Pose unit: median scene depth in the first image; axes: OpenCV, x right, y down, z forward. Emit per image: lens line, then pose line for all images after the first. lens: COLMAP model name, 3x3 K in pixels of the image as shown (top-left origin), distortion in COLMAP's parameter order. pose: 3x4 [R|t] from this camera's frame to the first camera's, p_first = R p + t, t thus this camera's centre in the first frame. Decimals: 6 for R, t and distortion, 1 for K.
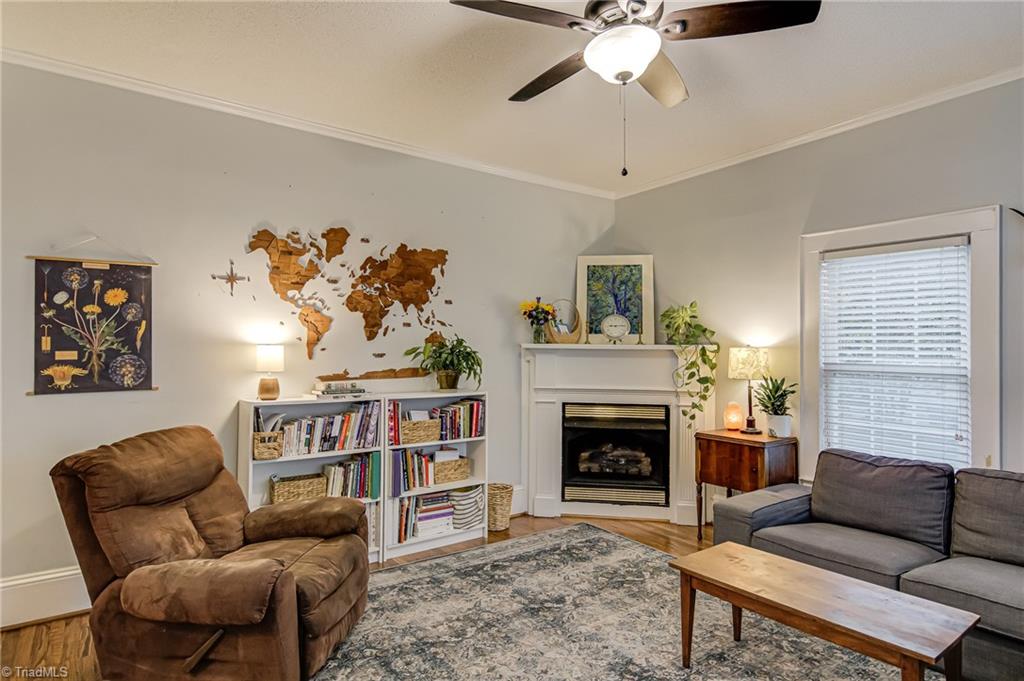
lens RADIAL K [[564.9, 0, 512.0], [0, 564.9, 340.5], [0, 0, 1]] dist [0.000298, -0.000048]
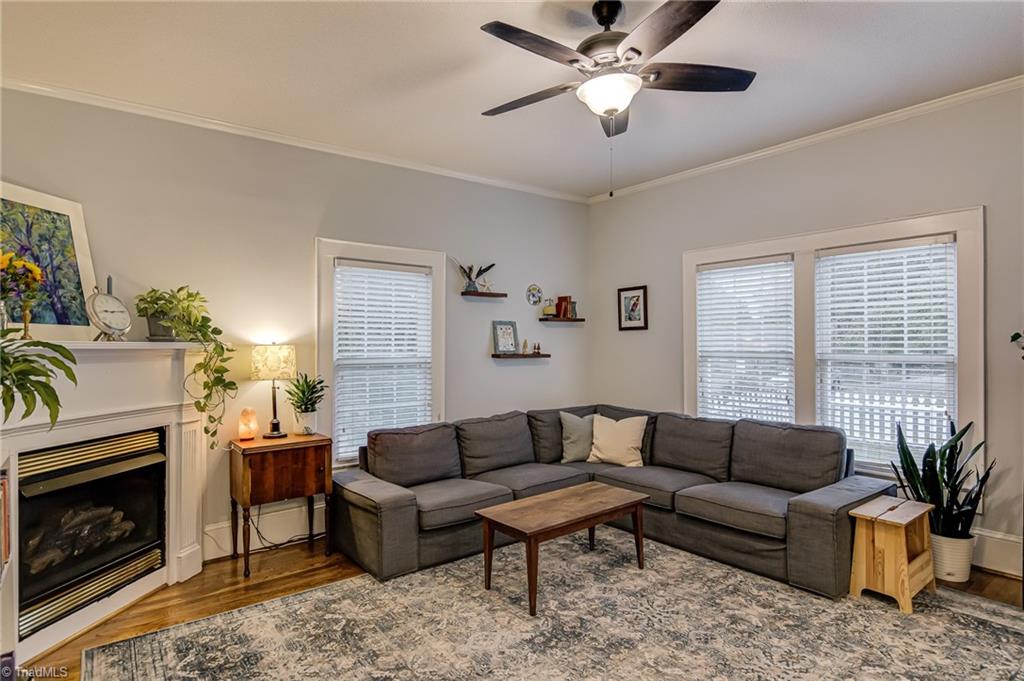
lens RADIAL K [[546.1, 0, 512.0], [0, 546.1, 340.5], [0, 0, 1]] dist [0.003269, -0.000187]
pose [[-0.042729, 0.001062, 0.999086, -0.514397], [-0.008605, 0.999962, -0.001431, 0.002846], [-0.999050, -0.008658, -0.042719, 0.677223]]
